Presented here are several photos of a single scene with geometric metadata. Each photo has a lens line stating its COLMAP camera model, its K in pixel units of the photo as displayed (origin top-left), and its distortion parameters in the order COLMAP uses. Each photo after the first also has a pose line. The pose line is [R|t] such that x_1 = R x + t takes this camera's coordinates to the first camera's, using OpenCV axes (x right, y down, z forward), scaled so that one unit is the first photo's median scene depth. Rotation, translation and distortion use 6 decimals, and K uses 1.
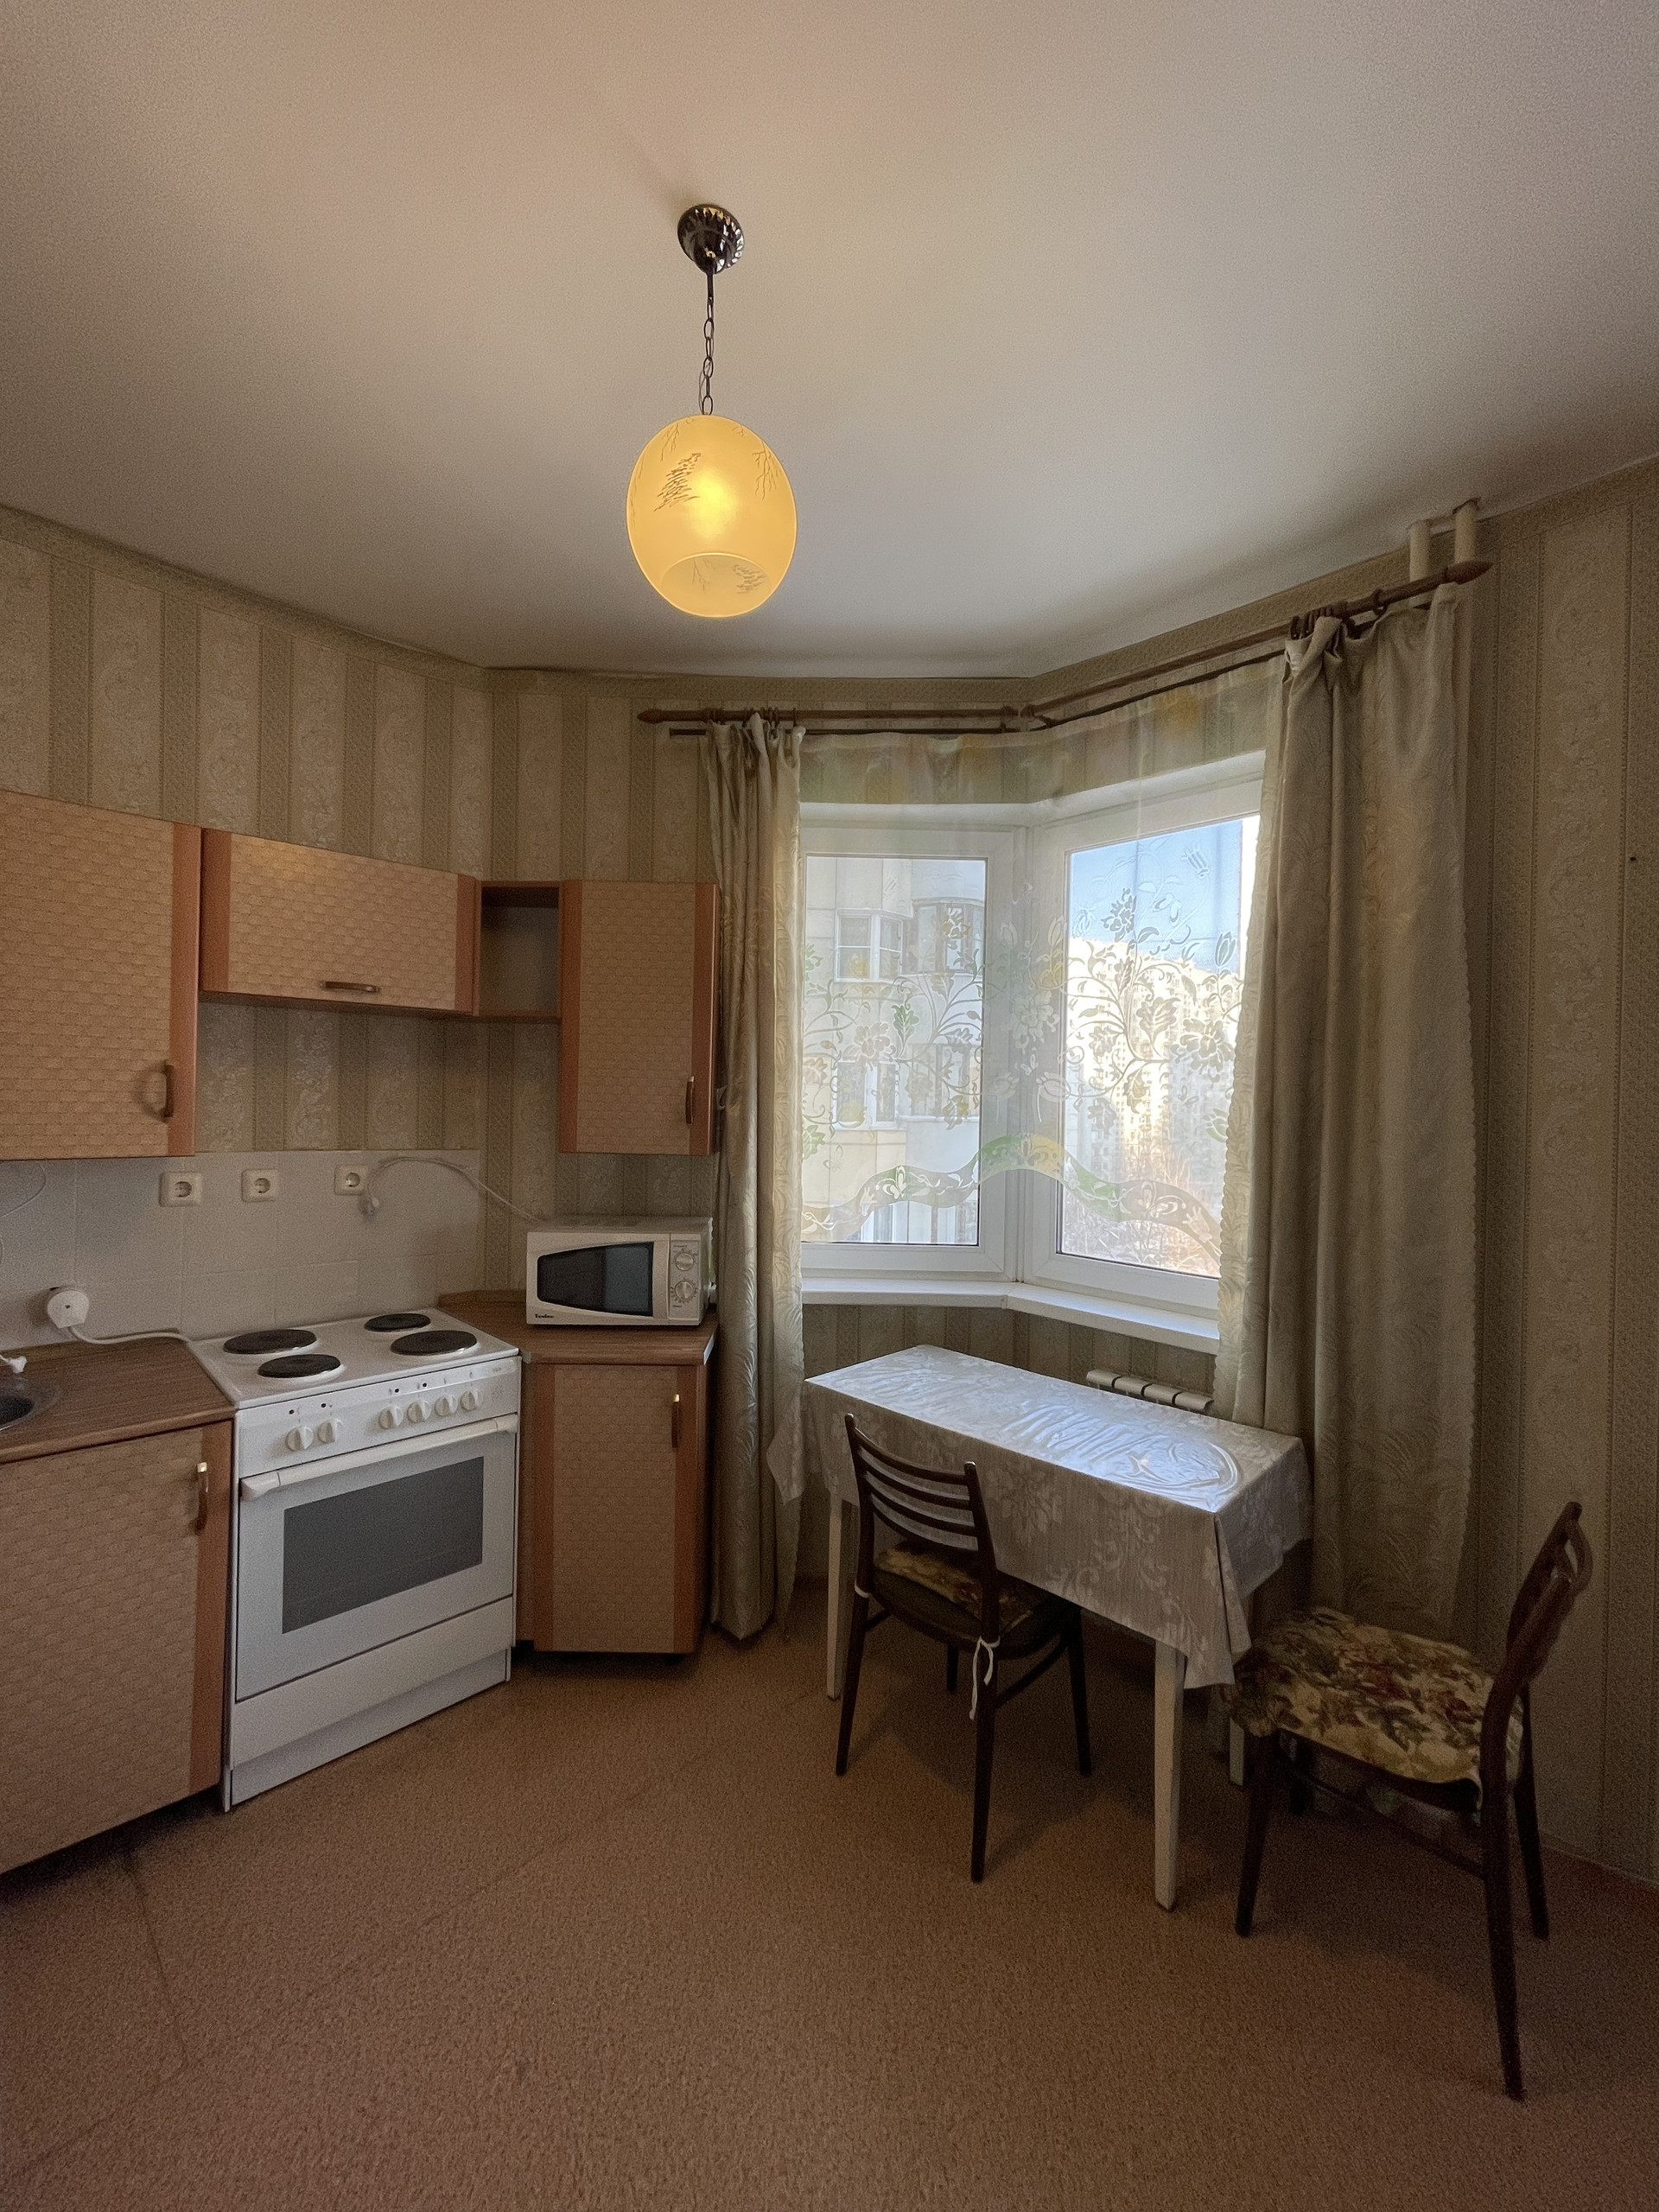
lens RADIAL K [[890.8, 0, 841.9], [0, 890.8, 1105.4], [0, 0, 1]] dist [-0.008470, 0.003524]
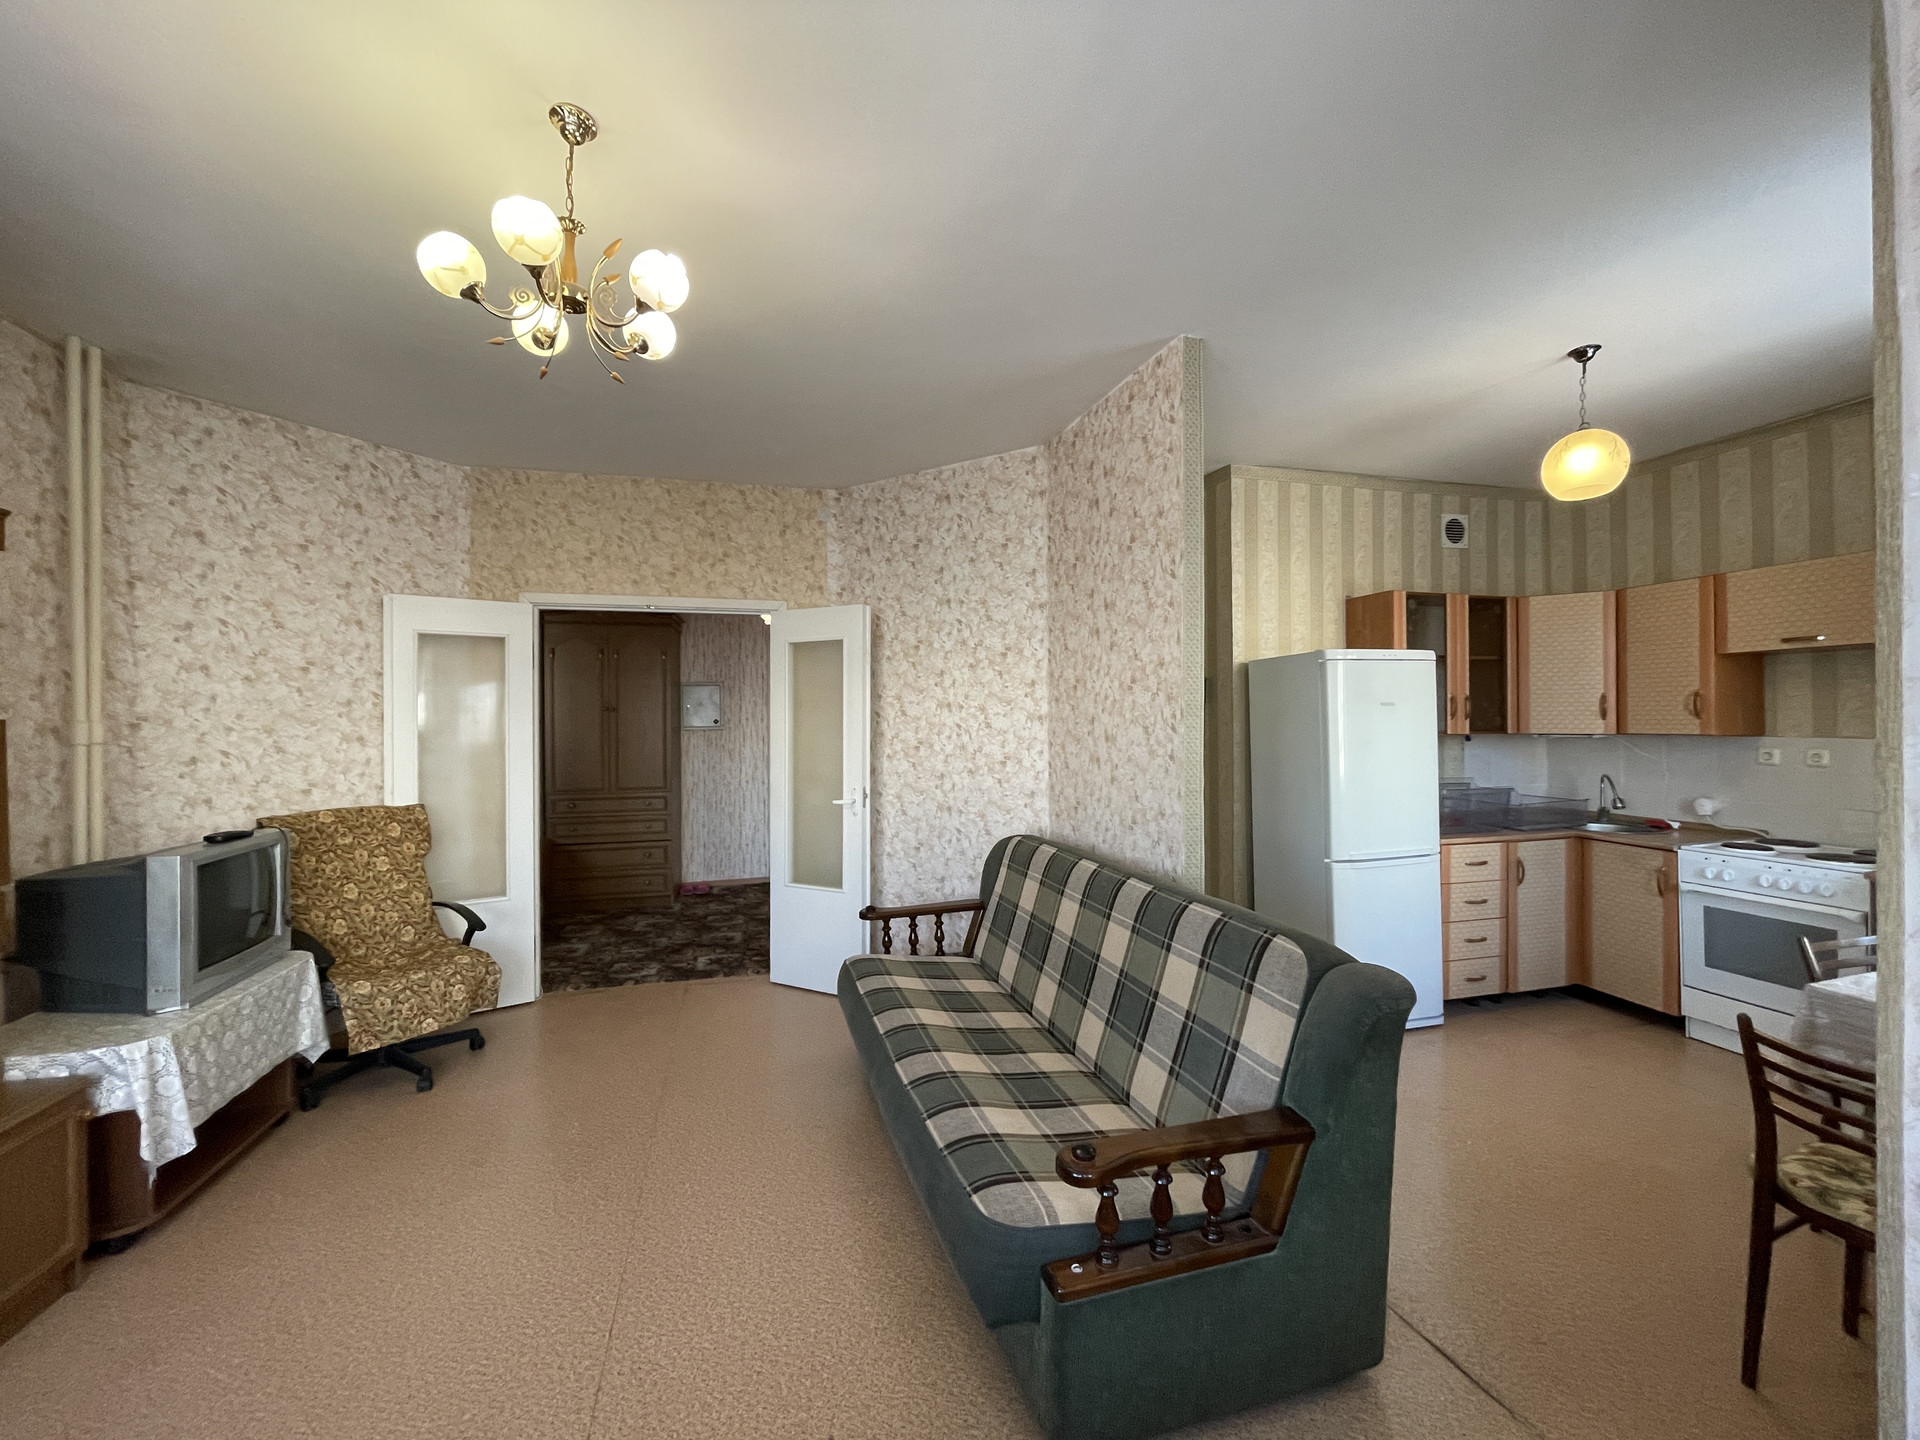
lens RADIAL K [[773.2, 0, 955.9], [0, 773.2, 715.1], [0, 0, 1]] dist [-0.008470, 0.003524]
pose [[-0.498203, -0.020891, -0.866809, 1.647204], [-0.007782, 0.999777, -0.019623, 0.057673], [0.867026, -0.003030, -0.498254, 0.356177]]
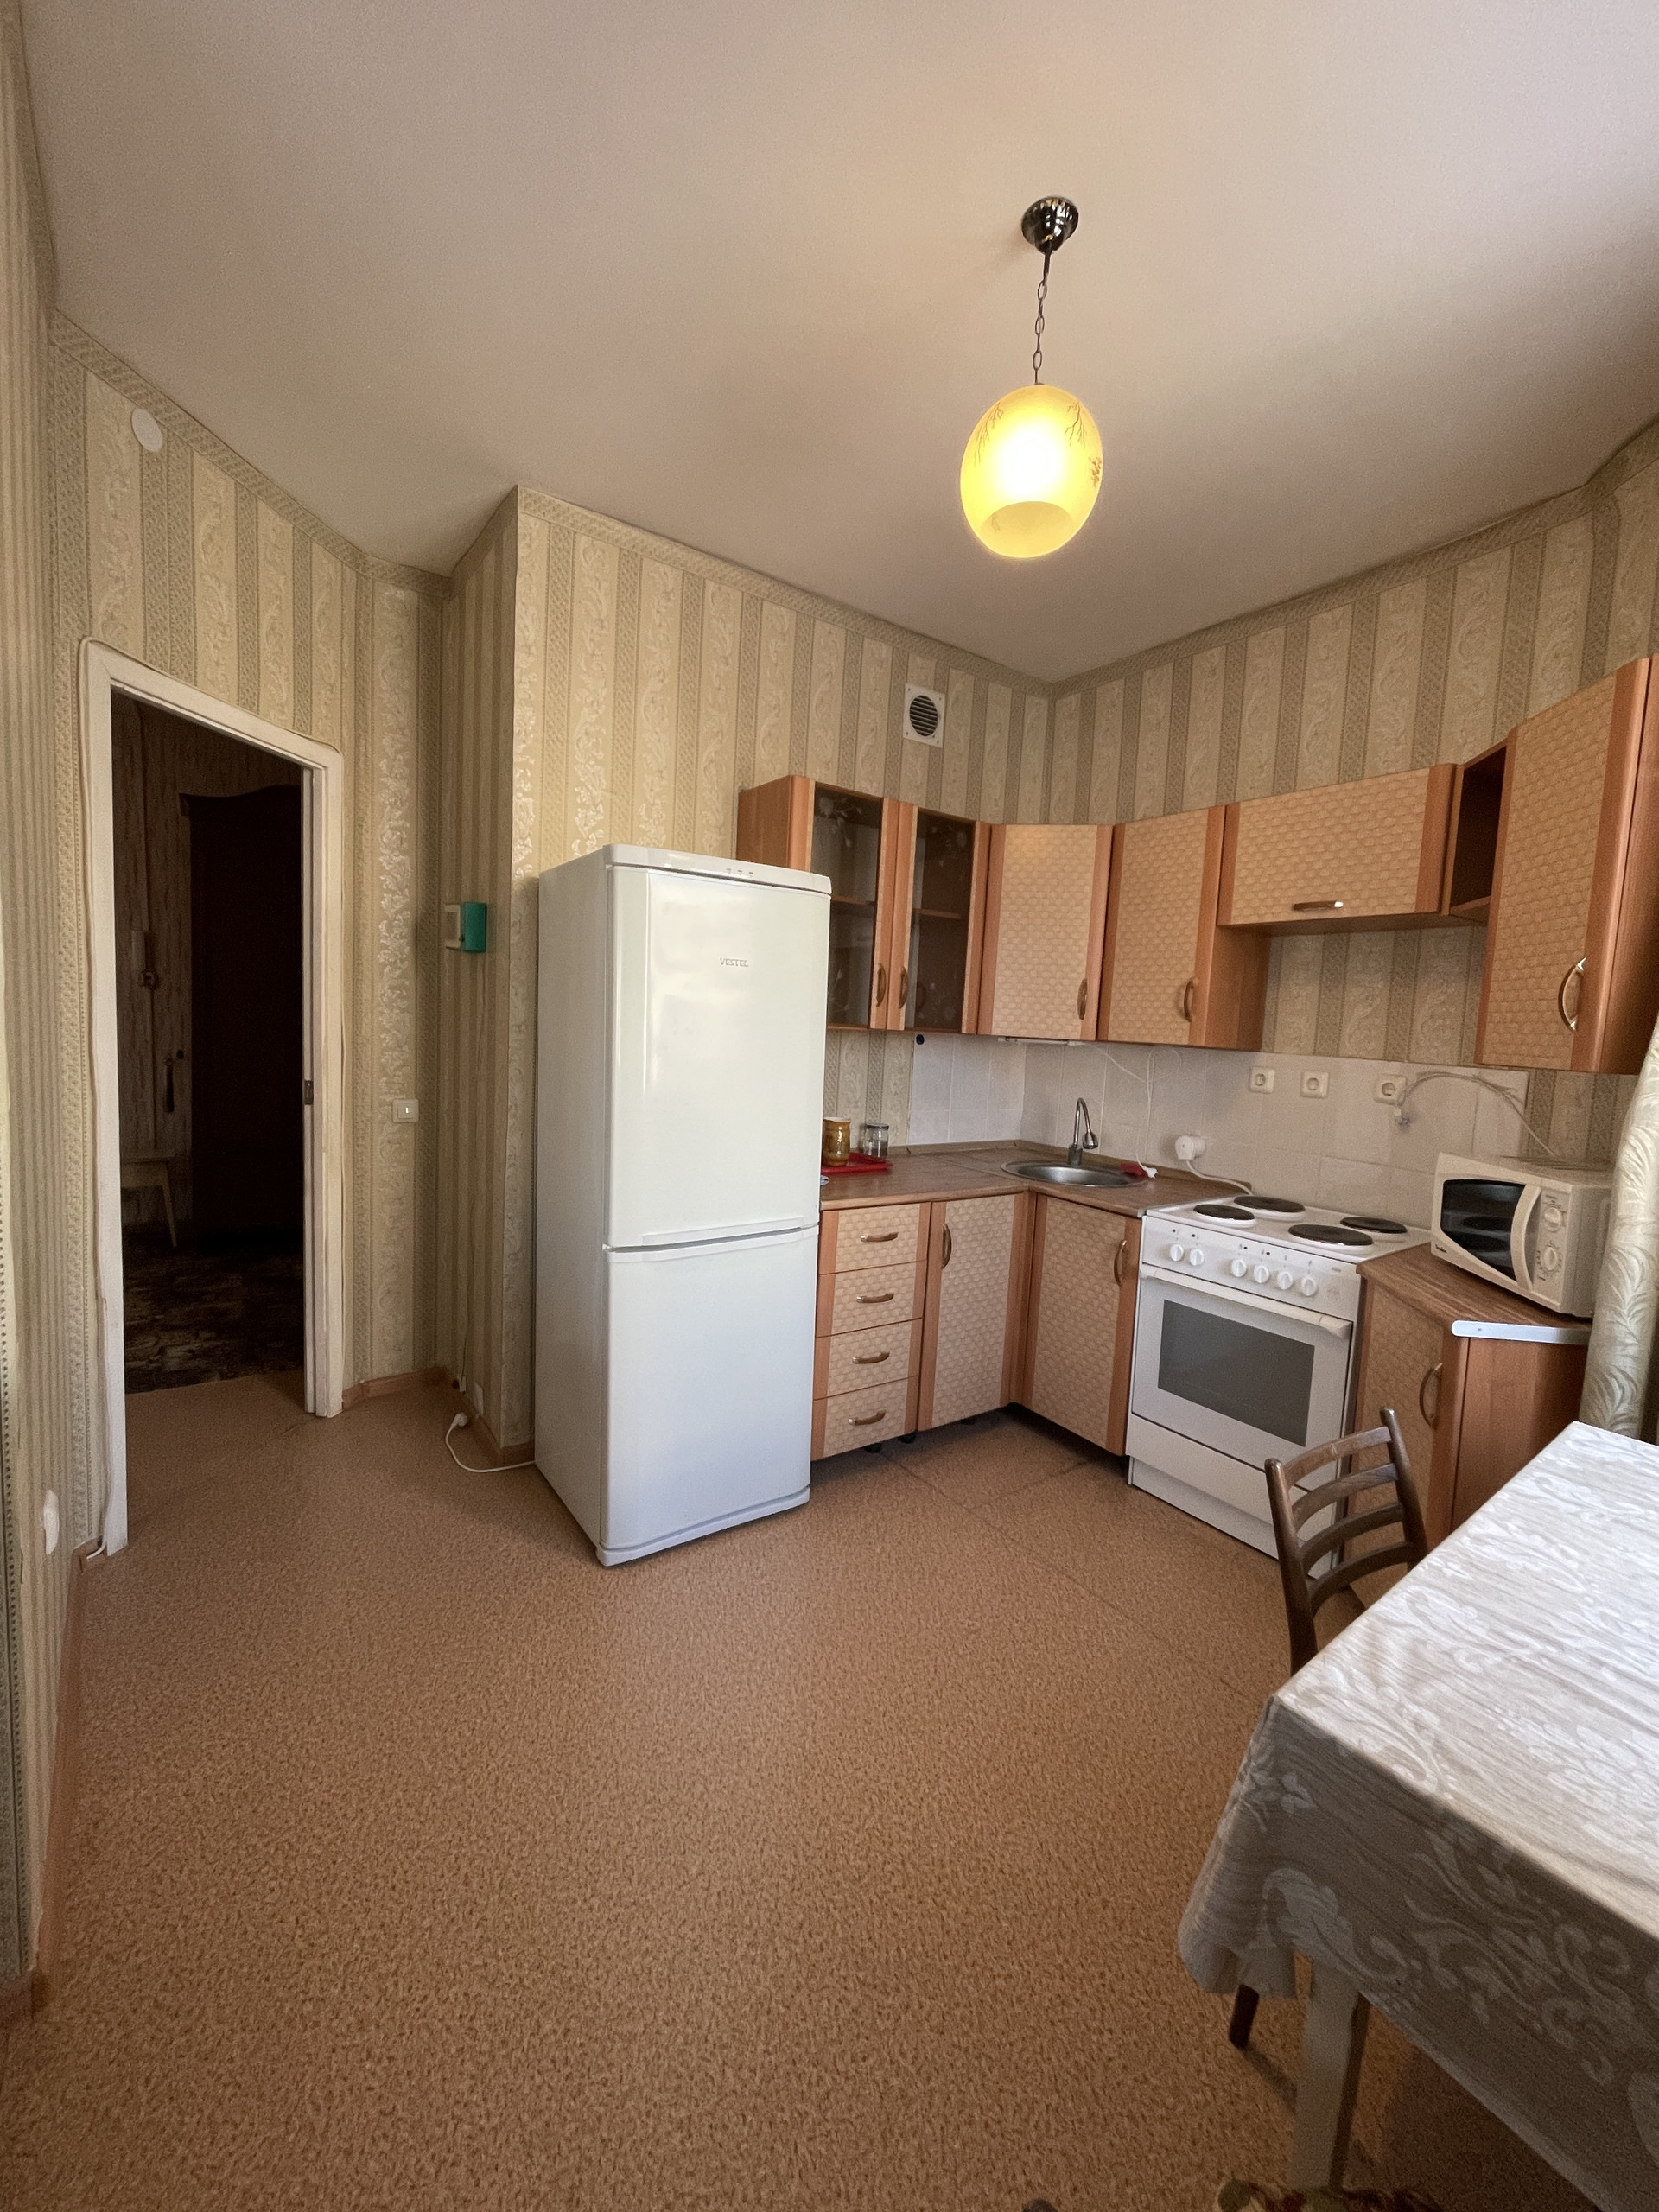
lens RADIAL K [[890.8, 0, 833.9], [0, 890.8, 1098.7], [0, 0, 1]] dist [-0.008470, 0.003524]
pose [[-0.159918, 0.056202, -0.985529, 0.729389], [-0.058623, 0.996075, 0.066316, 0.078451], [0.985388, 0.068380, -0.155996, 0.633868]]
